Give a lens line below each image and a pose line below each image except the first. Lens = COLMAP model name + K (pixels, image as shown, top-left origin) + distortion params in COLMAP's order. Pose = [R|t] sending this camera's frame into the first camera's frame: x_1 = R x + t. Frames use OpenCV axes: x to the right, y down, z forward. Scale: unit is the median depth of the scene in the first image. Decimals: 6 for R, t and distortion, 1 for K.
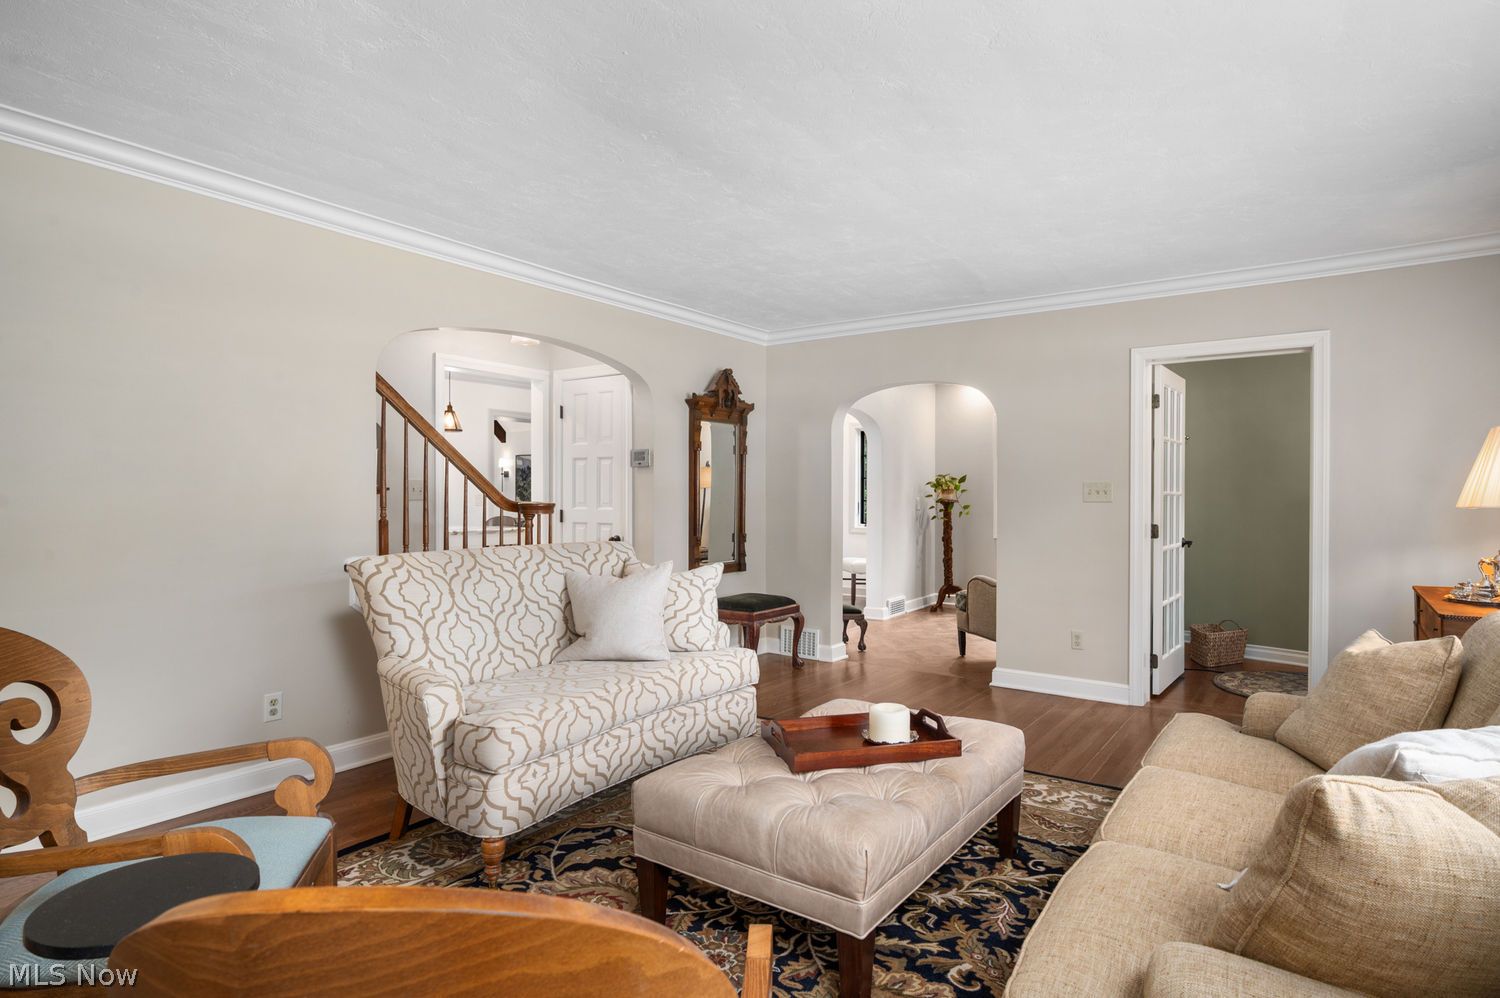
lens RADIAL K [[805.6, 0, 749.0], [0, 805.6, 497.5], [0, 0, 1]] dist [-0.003577, -0.000844]
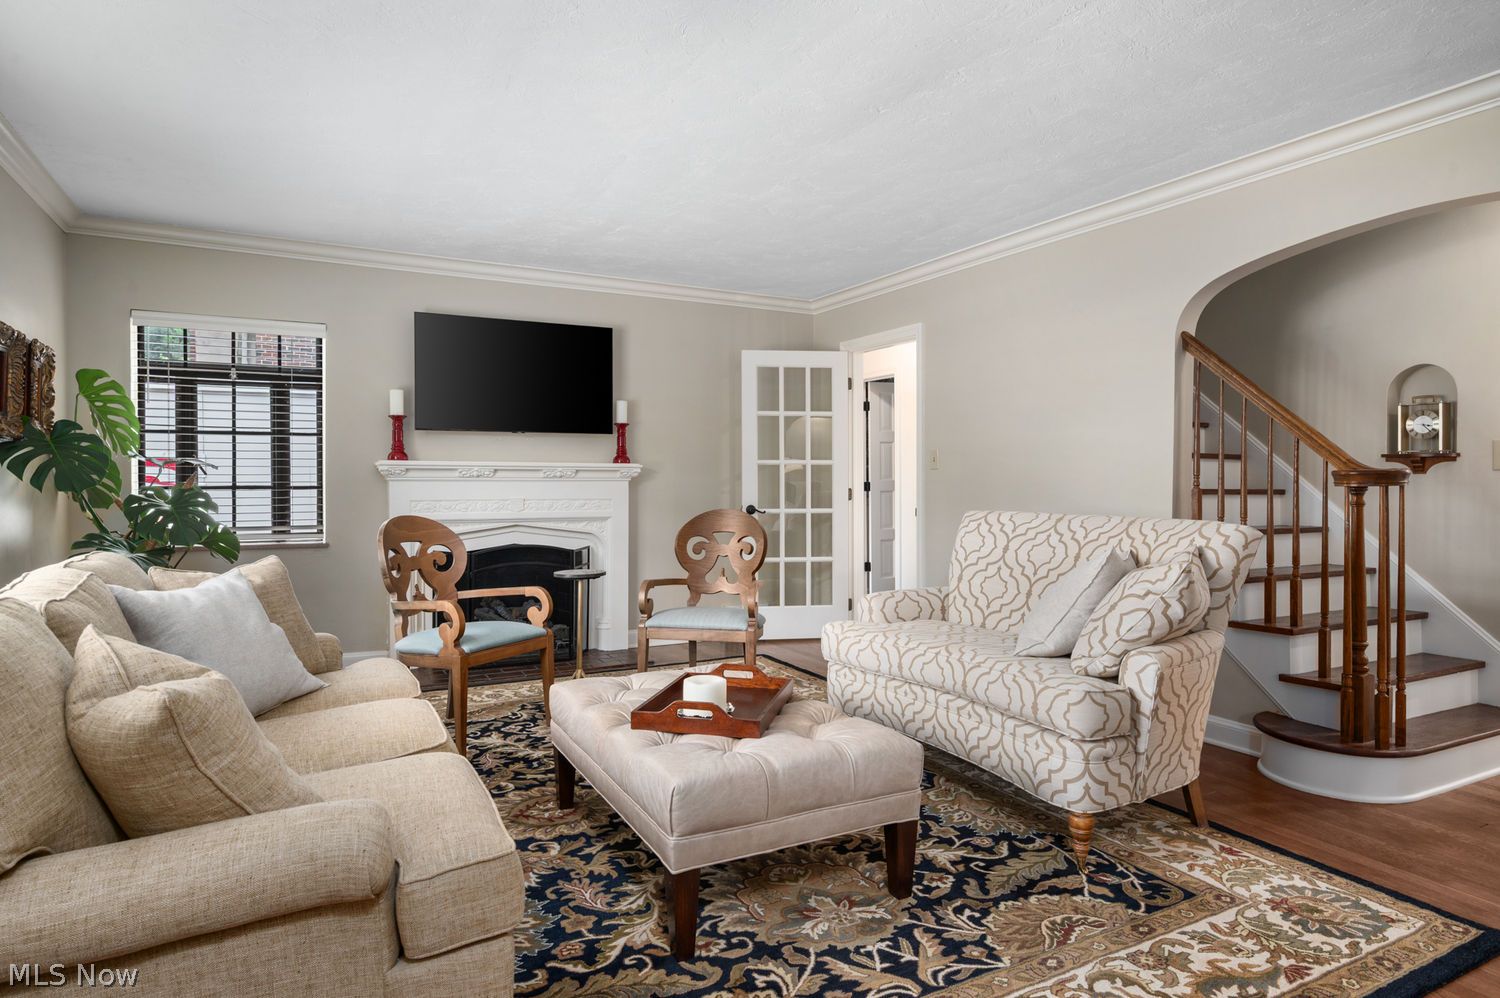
lens RADIAL K [[848.7, 0, 743.5], [0, 848.7, 488.2], [0, 0, 1]] dist [-0.001041, 0.000865]
pose [[-0.445306, 0.003376, -0.895372, 0.604851], [-0.014587, 0.999833, 0.011024, 0.017473], [0.895260, 0.017970, -0.445182, 0.864178]]
